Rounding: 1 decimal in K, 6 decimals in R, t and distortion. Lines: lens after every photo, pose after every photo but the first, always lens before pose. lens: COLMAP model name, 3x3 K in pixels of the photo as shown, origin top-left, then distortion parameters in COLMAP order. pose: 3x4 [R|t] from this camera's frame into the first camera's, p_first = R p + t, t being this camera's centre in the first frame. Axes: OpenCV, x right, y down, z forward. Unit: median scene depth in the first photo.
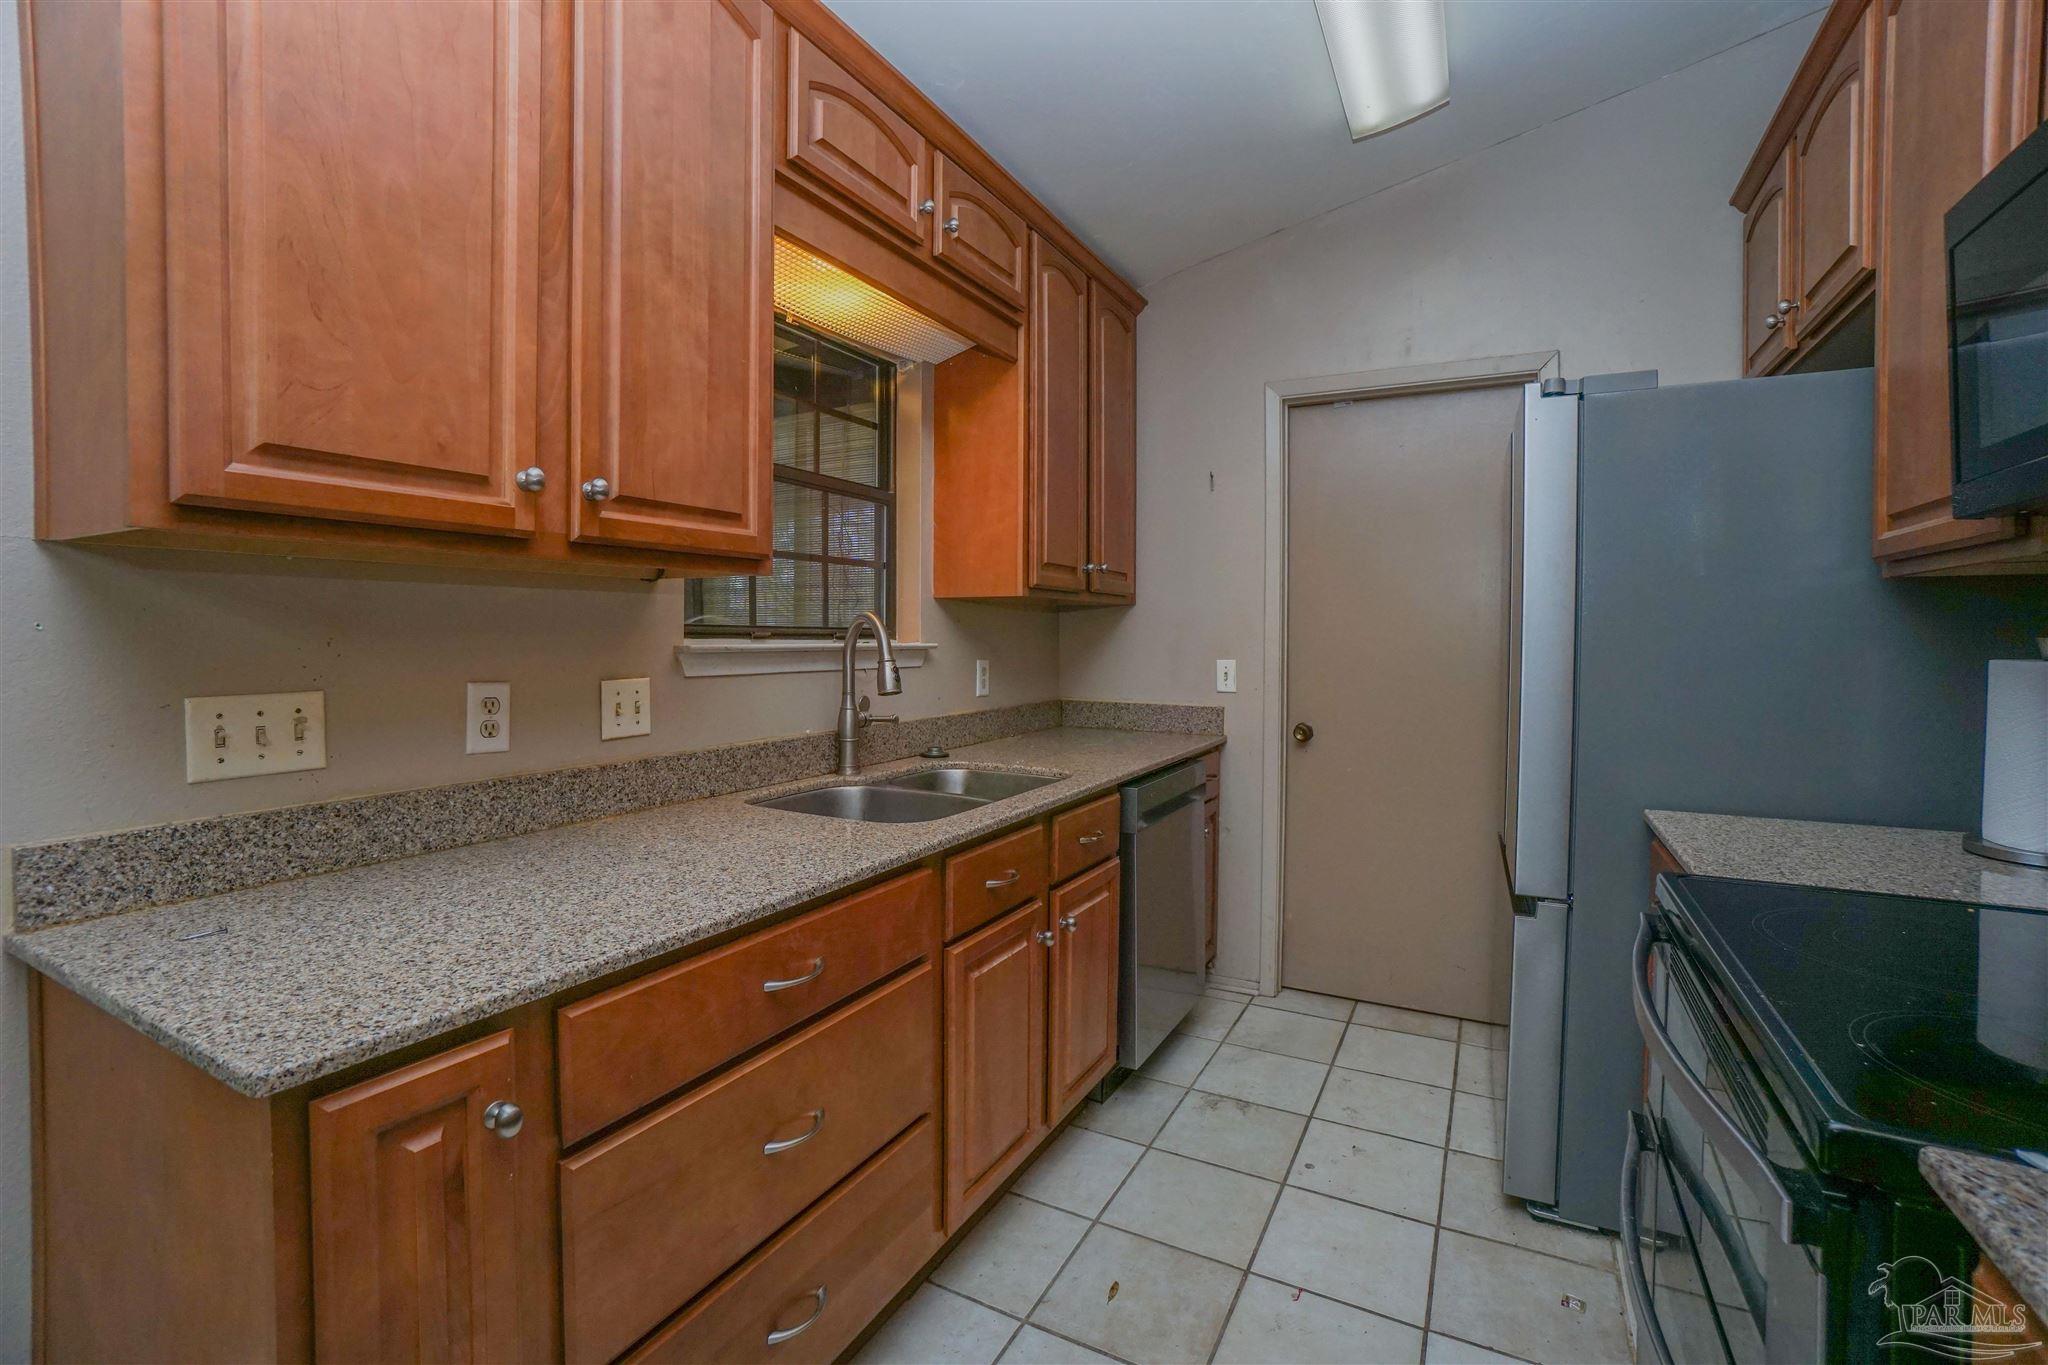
lens RADIAL K [[899.6, 0, 1010.9], [0, 899.6, 658.3], [0, 0, 1]] dist [-0.064319, 0.023248]
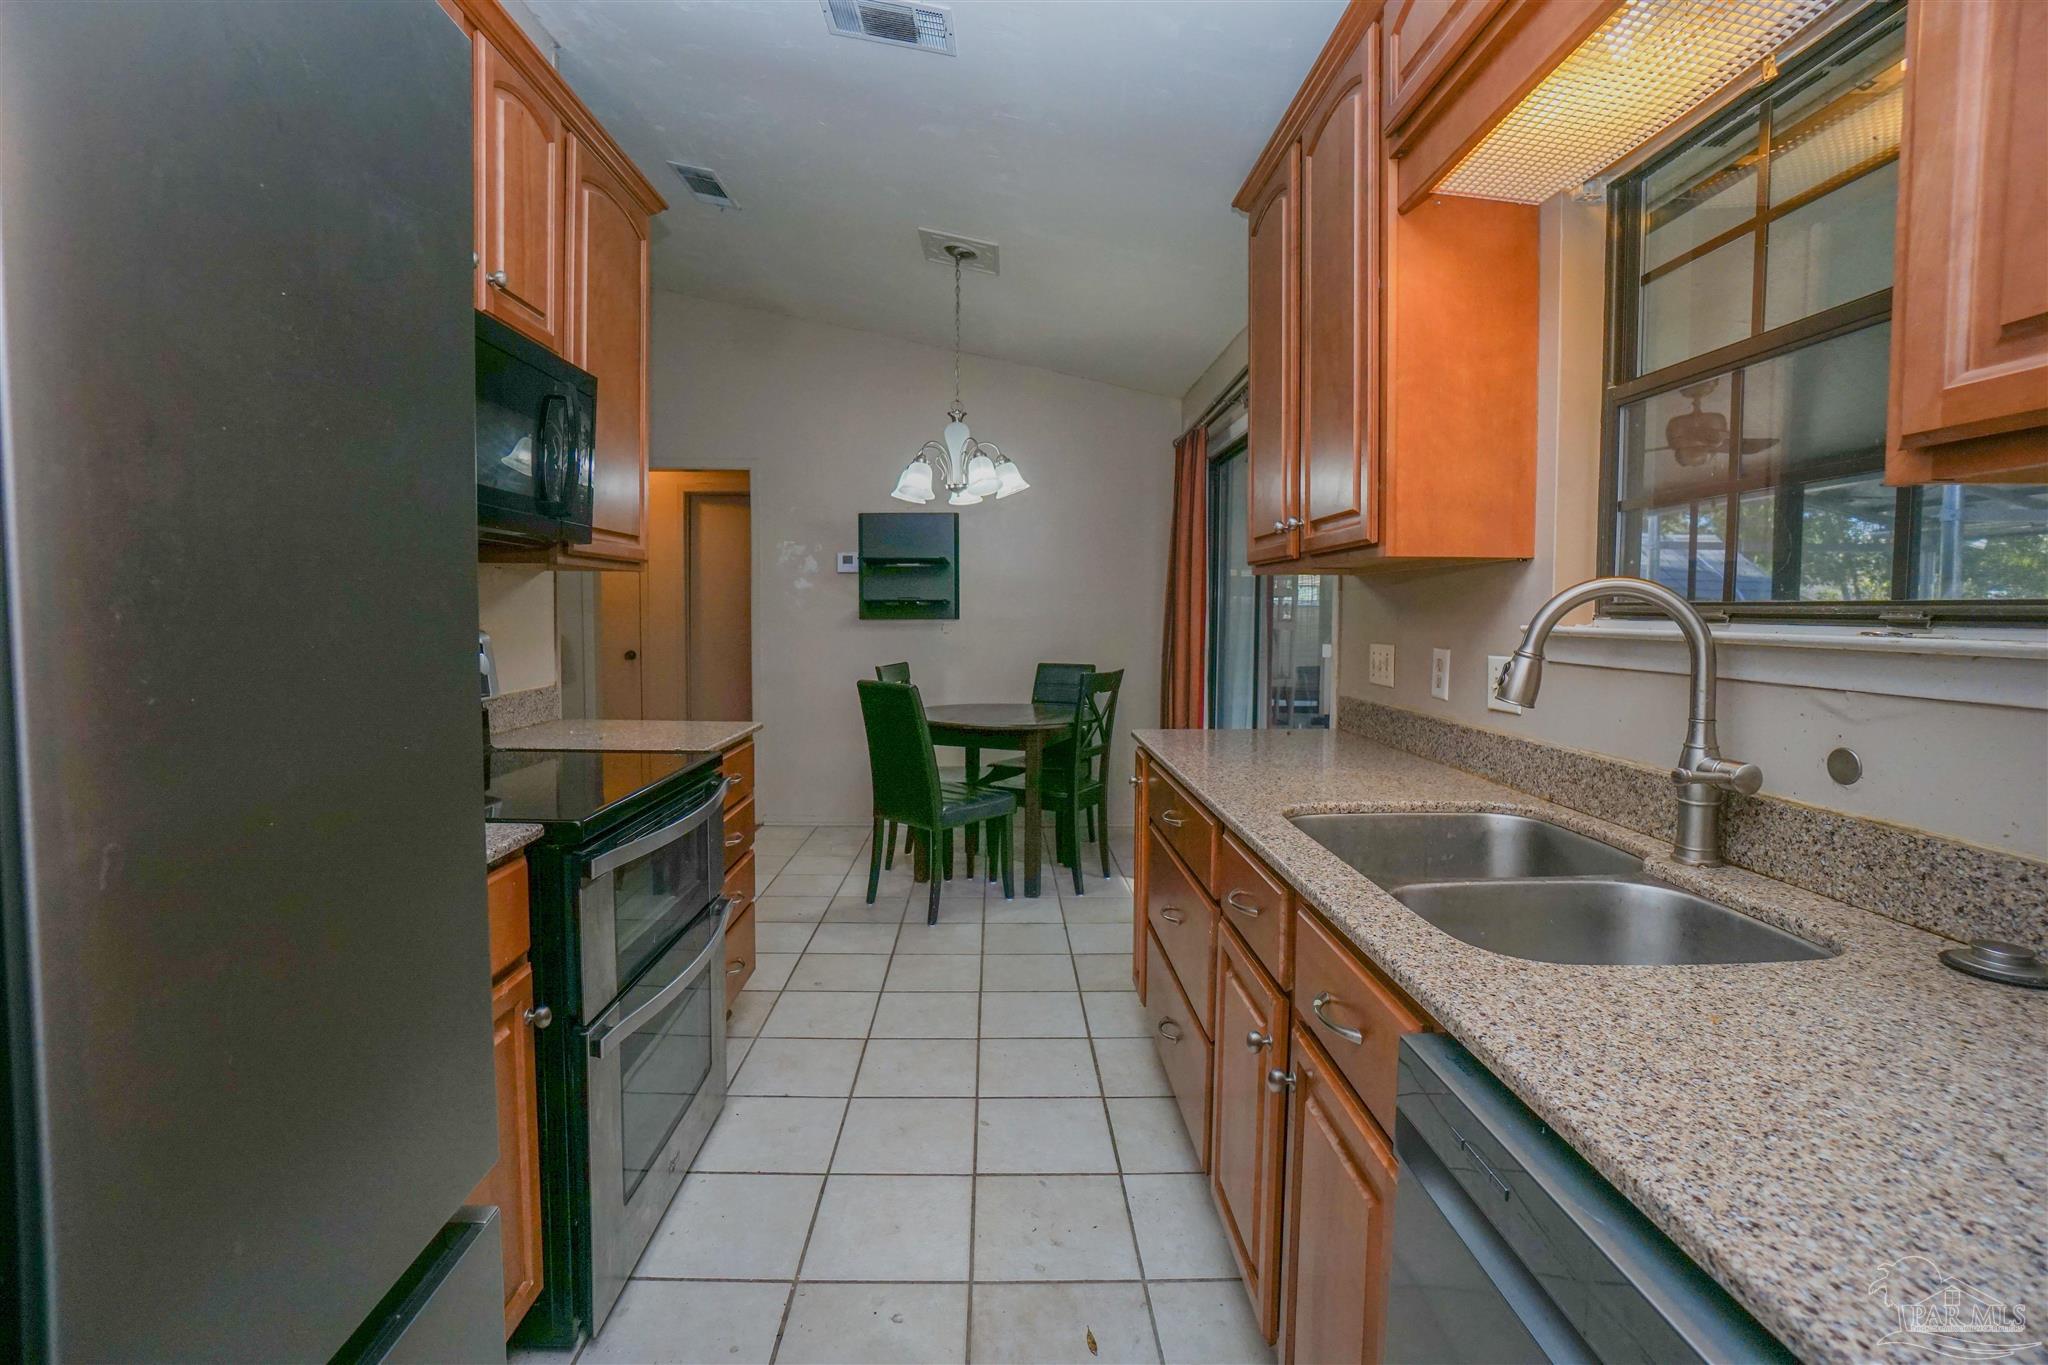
lens RADIAL K [[899.6, 0, 1010.9], [0, 899.6, 658.3], [0, 0, 1]] dist [-0.064319, 0.023248]
pose [[-0.867880, 0.017759, -0.496456, 0.454575], [-0.020887, 0.997173, 0.072183, -0.028881], [0.496335, 0.073016, -0.865055, 1.231573]]
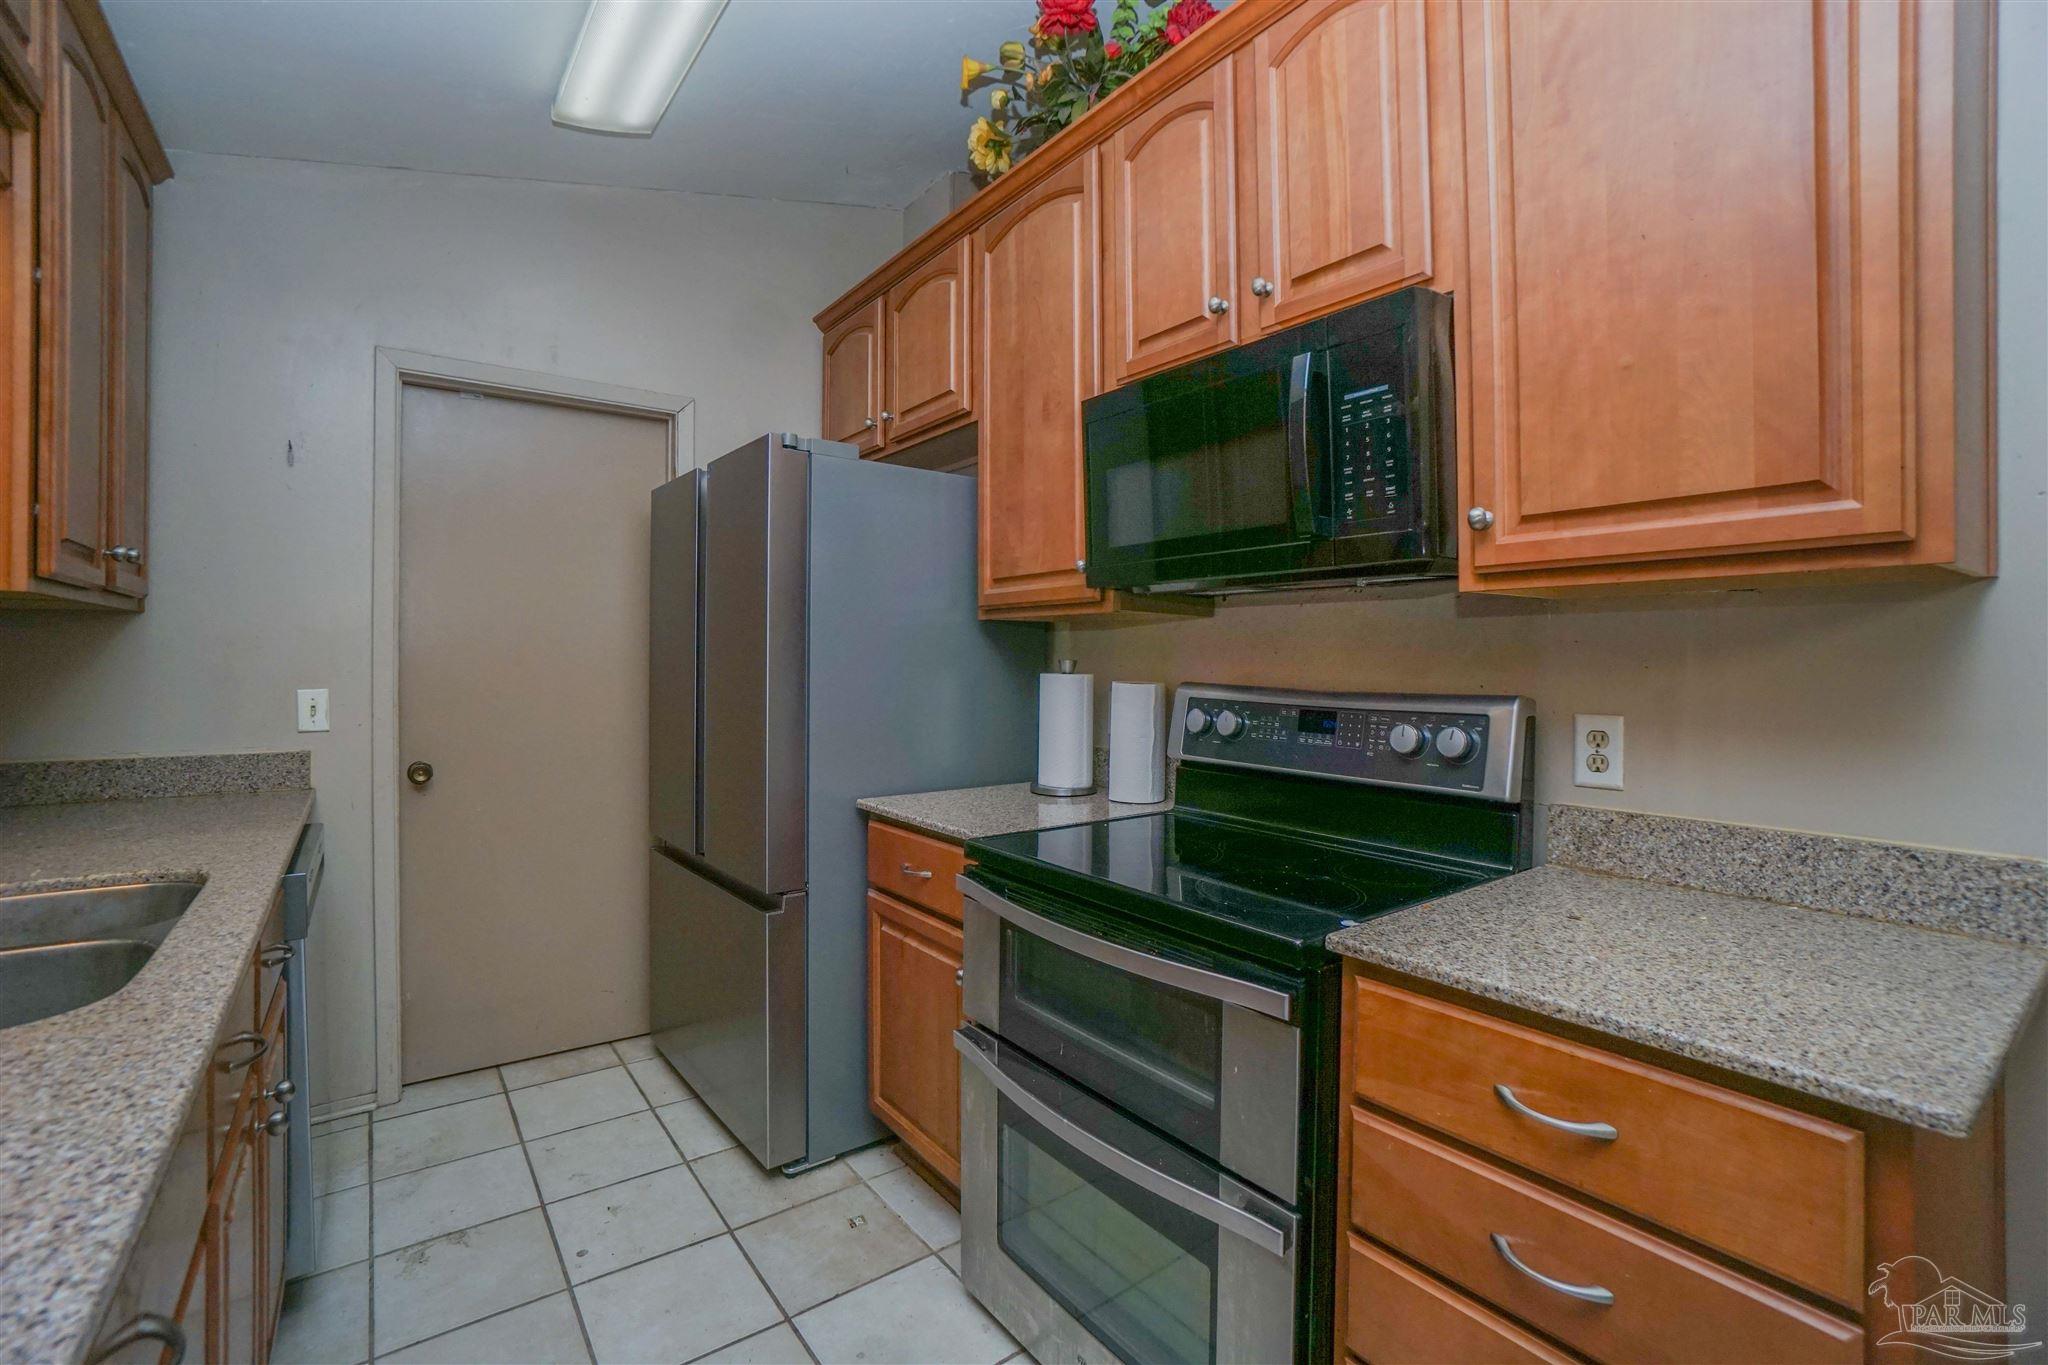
lens RADIAL K [[899.6, 0, 1010.9], [0, 899.6, 658.3], [0, 0, 1]] dist [-0.064319, 0.023248]
pose [[0.425179, -0.001720, 0.905108, -0.249807], [0.020893, 0.999750, -0.007914, -0.008932], [-0.904868, 0.022275, 0.425109, 0.198434]]
